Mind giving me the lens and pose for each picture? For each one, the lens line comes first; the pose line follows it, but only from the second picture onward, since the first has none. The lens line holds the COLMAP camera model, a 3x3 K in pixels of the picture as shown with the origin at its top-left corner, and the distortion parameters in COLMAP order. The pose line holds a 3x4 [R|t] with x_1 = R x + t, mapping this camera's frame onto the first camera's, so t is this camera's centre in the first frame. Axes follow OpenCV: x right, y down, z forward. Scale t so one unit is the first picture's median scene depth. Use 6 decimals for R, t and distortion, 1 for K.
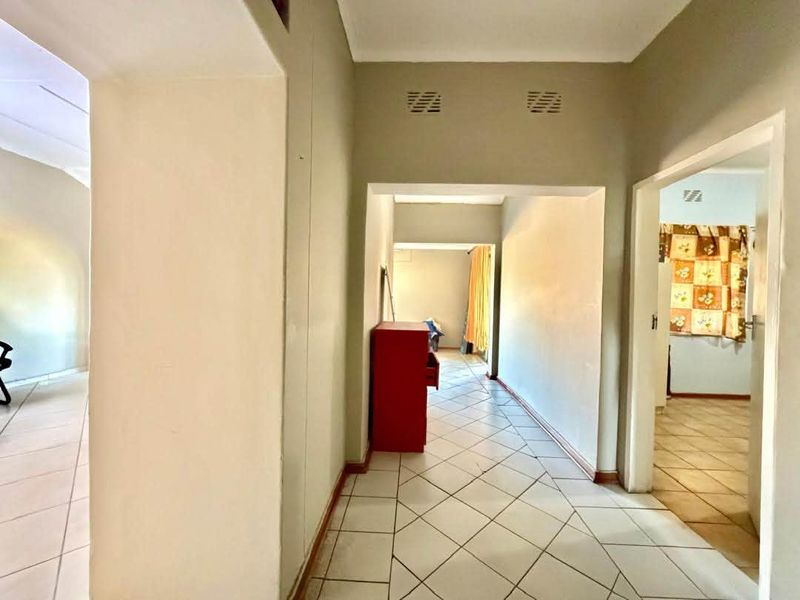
lens RADIAL K [[326.4, 0, 400.0], [0, 326.4, 300.0], [0, 0, 1]] dist [-0.001012, -0.000151]
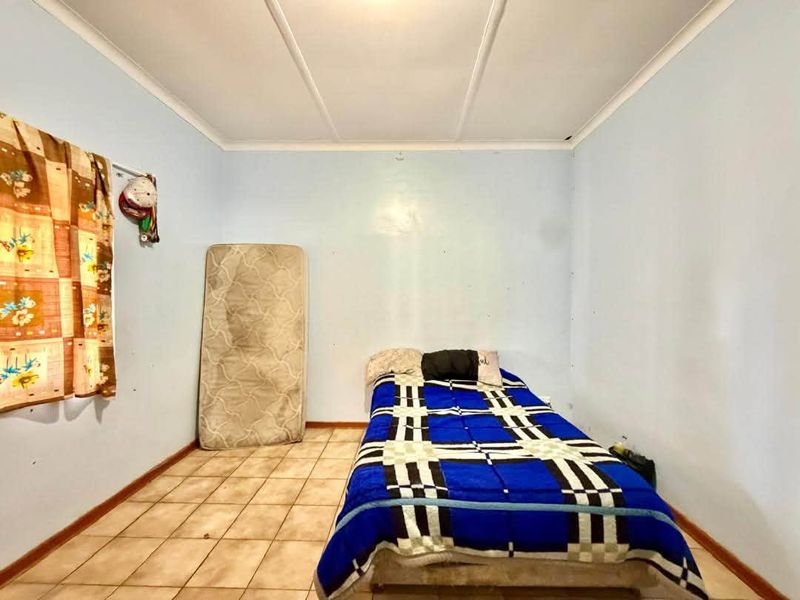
lens RADIAL K [[315.4, 0, 400.0], [0, 315.4, 300.0], [0, 0, 1]] dist [-0.000383, -0.000094]
pose [[-0.008209, -0.031376, 0.999474, 0.574235], [0.020102, 0.999300, 0.031536, -0.020239], [-0.999764, 0.020350, -0.007572, 0.561189]]
